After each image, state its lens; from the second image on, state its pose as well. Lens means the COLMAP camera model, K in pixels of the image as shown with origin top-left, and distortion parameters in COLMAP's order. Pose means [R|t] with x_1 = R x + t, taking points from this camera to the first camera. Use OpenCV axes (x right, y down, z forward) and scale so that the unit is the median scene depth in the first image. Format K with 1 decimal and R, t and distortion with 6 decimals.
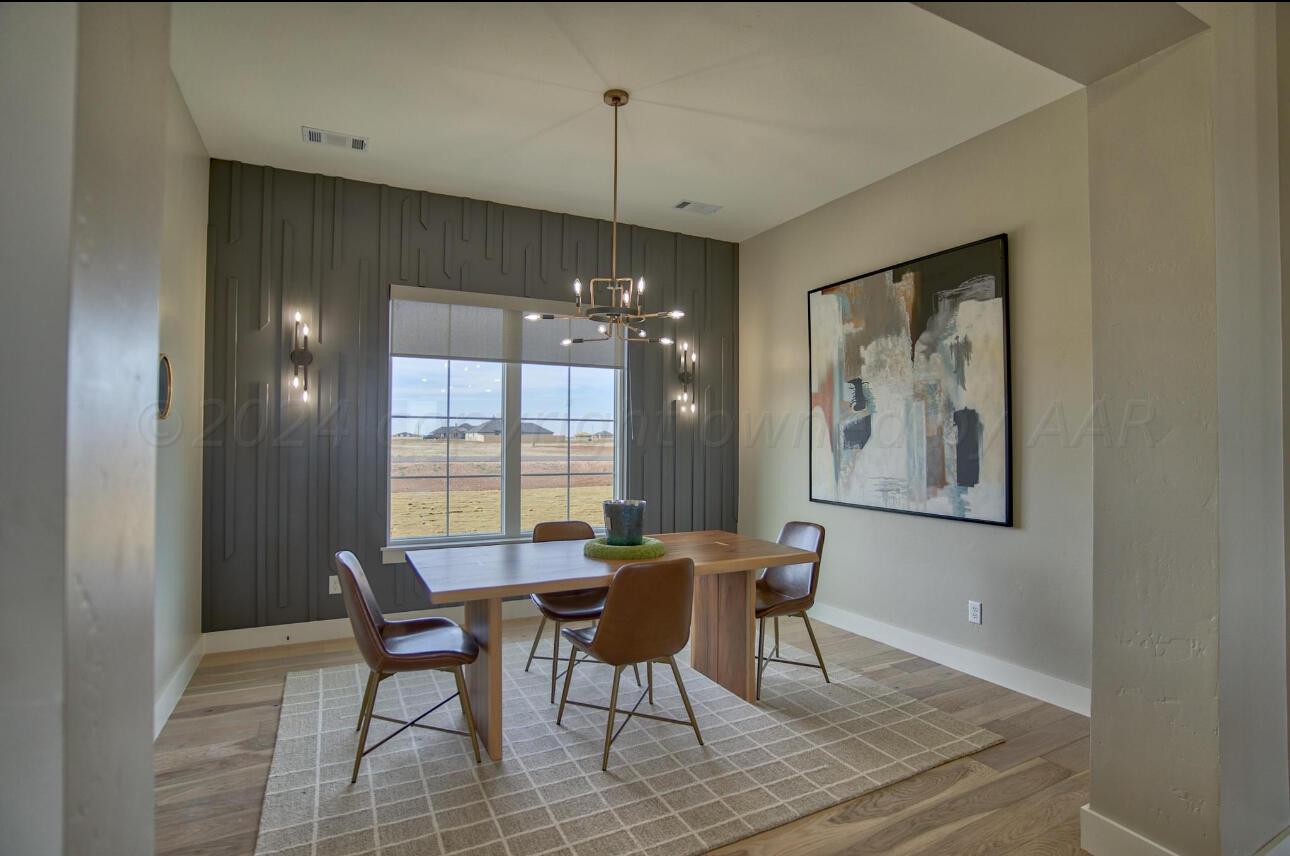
lens RADIAL K [[626.2, 0, 646.1], [0, 626.2, 438.0], [0, 0, 1]] dist [-0.092145, 0.050694]
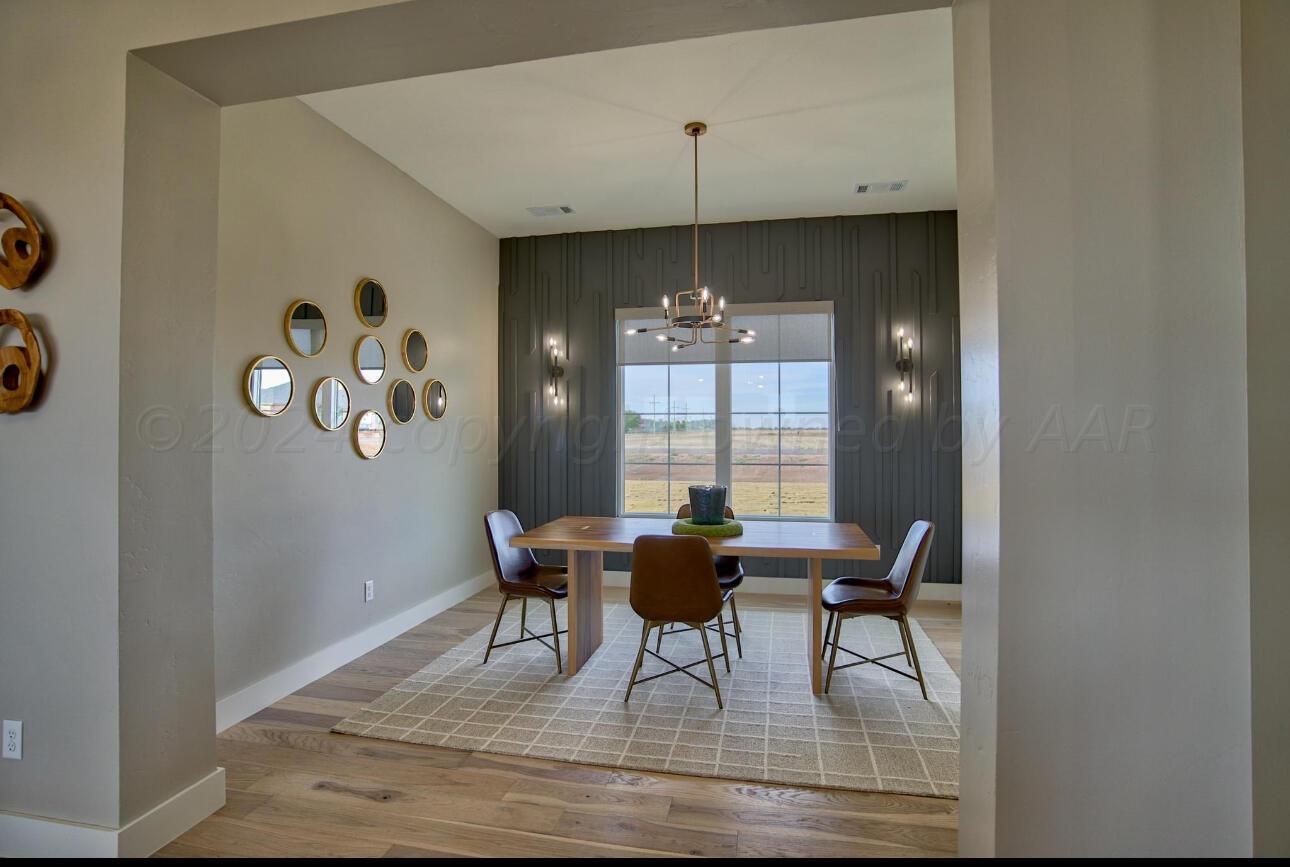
lens RADIAL K [[631.9, 0, 643.7], [0, 631.9, 436.5], [0, 0, 1]] dist [-0.080332, 0.030354]
pose [[0.781703, -0.000578, -0.623650, 0.476267], [0.005357, 0.999969, 0.005788, 0.003831], [0.623628, -0.007865, 0.781682, 0.032227]]
